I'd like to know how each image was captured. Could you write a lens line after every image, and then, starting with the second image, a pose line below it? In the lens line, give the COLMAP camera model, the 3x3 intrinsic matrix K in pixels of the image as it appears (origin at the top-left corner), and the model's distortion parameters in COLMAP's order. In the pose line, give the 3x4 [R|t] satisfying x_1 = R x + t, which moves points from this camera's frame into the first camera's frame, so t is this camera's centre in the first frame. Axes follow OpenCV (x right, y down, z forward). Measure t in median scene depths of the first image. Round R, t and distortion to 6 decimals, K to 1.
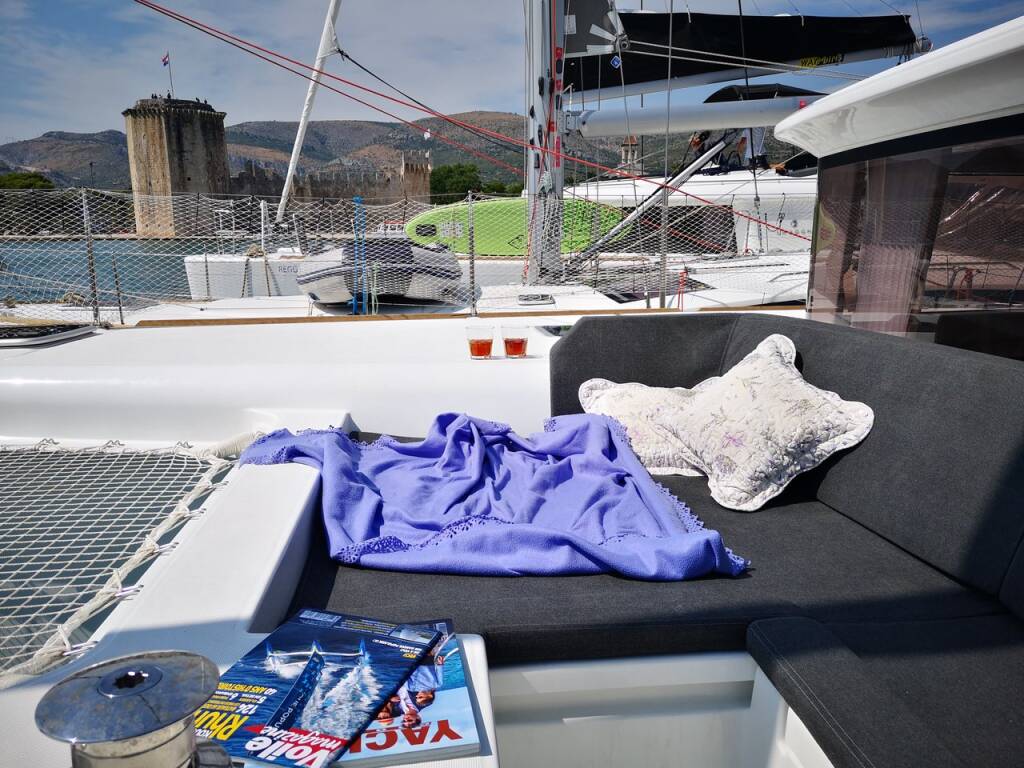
lens RADIAL K [[786.5, 0, 510.8], [0, 786.5, 381.1], [0, 0, 1]] dist [0.014662, -0.004019]
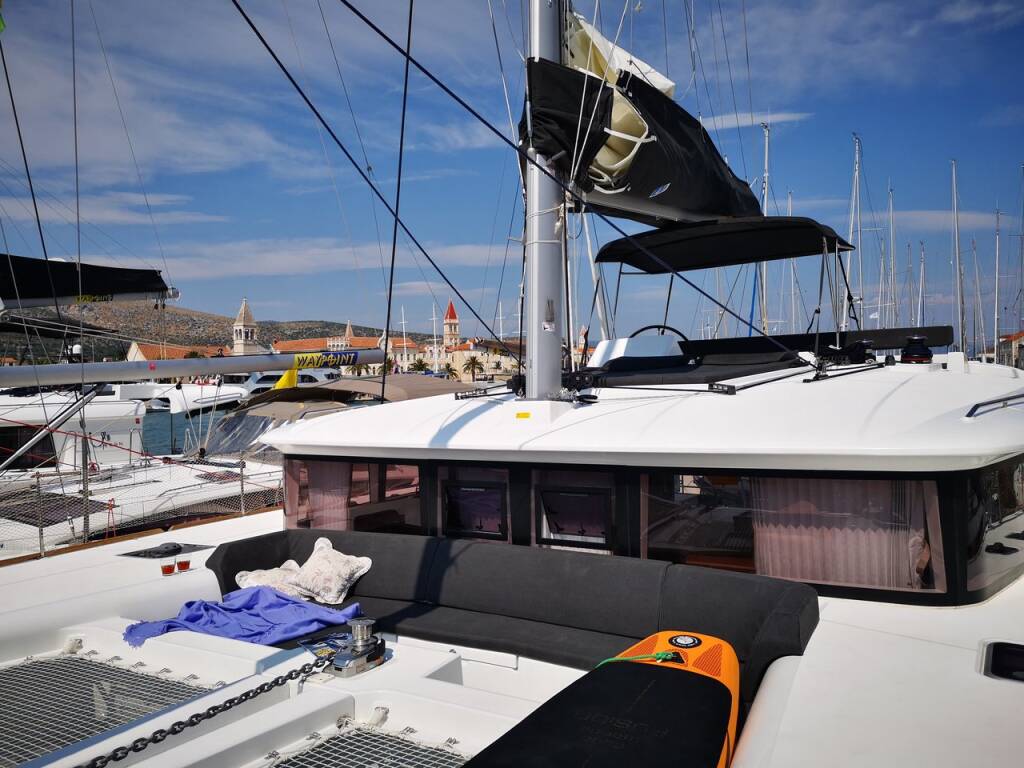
lens RADIAL K [[810.1, 0, 512.4], [0, 810.1, 384.1], [0, 0, 1]] dist [-0.000025, -0.004747]
pose [[0.595635, -0.010780, 0.803183, -1.577331], [0.182912, 0.975461, -0.122554, -0.124621], [-0.782152, 0.219909, 0.582990, -1.266179]]
